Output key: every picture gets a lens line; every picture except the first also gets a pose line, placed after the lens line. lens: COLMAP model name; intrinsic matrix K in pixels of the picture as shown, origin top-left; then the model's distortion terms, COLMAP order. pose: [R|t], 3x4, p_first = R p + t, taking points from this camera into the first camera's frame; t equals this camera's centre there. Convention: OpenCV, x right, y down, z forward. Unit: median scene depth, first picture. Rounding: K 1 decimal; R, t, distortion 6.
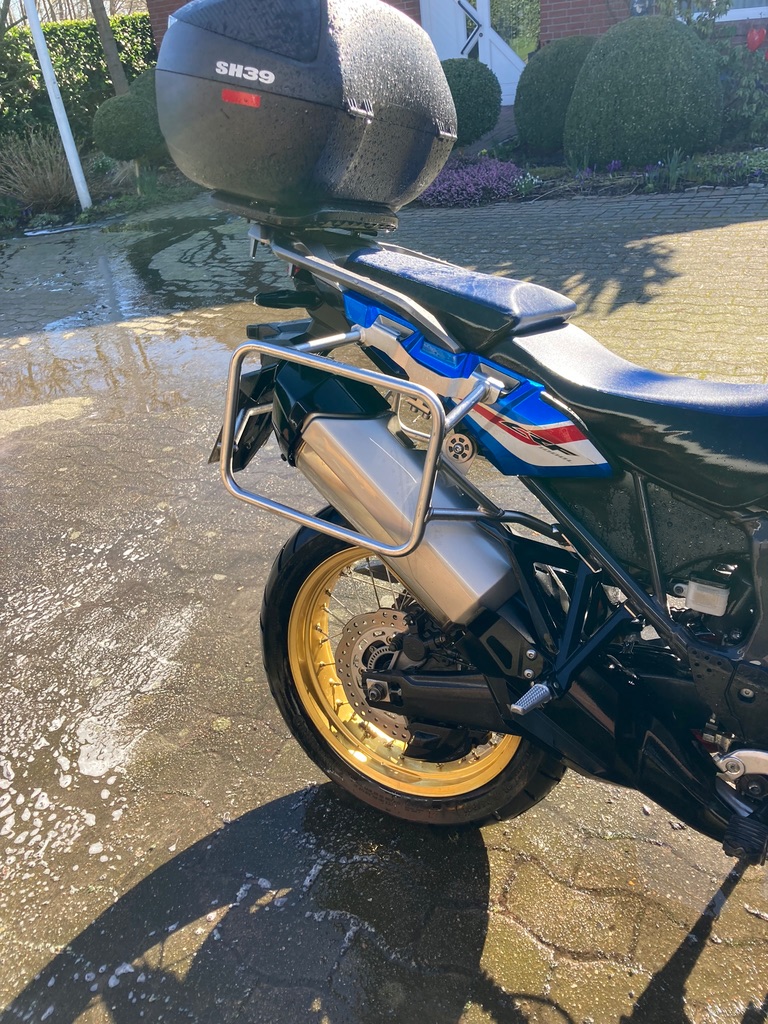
lens RADIAL K [[821.2, 0, 389.2], [0, 821.2, 505.8], [0, 0, 1]] dist [0.000602, -0.011382]
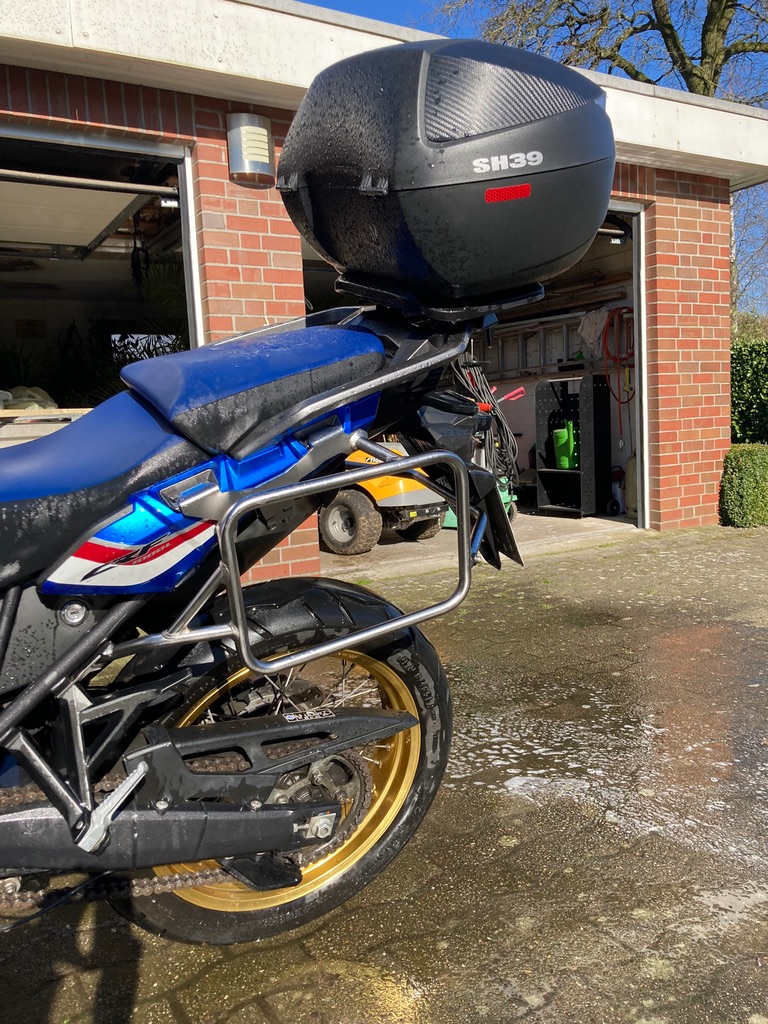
lens RADIAL K [[821.2, 0, 388.3], [0, 821.2, 509.3], [0, 0, 1]] dist [0.000602, -0.011382]
pose [[-0.524395, 0.245636, -0.815275, 0.601361], [-0.317690, 0.831901, 0.454987, -0.482325], [0.789989, 0.497598, -0.358209, 1.173214]]
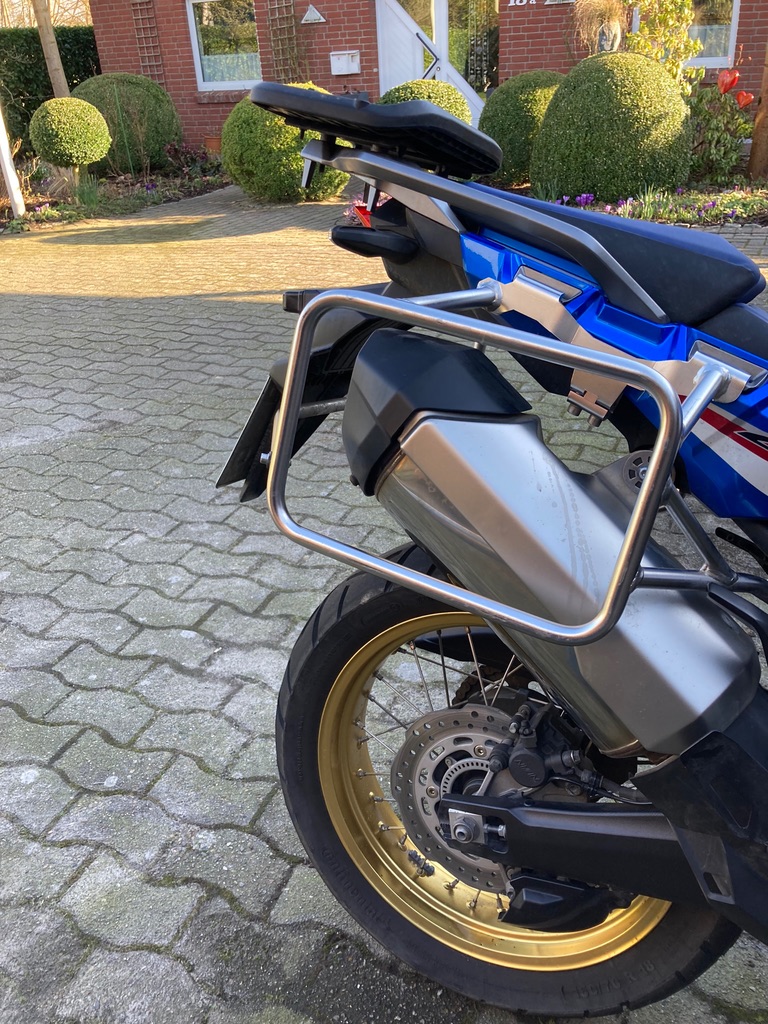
lens RADIAL K [[821.2, 0, 377.6], [0, 821.2, 517.6], [0, 0, 1]] dist [0.000602, -0.011382]
pose [[0.996789, 0.028430, 0.074855, -0.123709], [-0.025982, 0.999102, -0.033472, -0.006152], [-0.075740, 0.031420, 0.996632, 0.267229]]
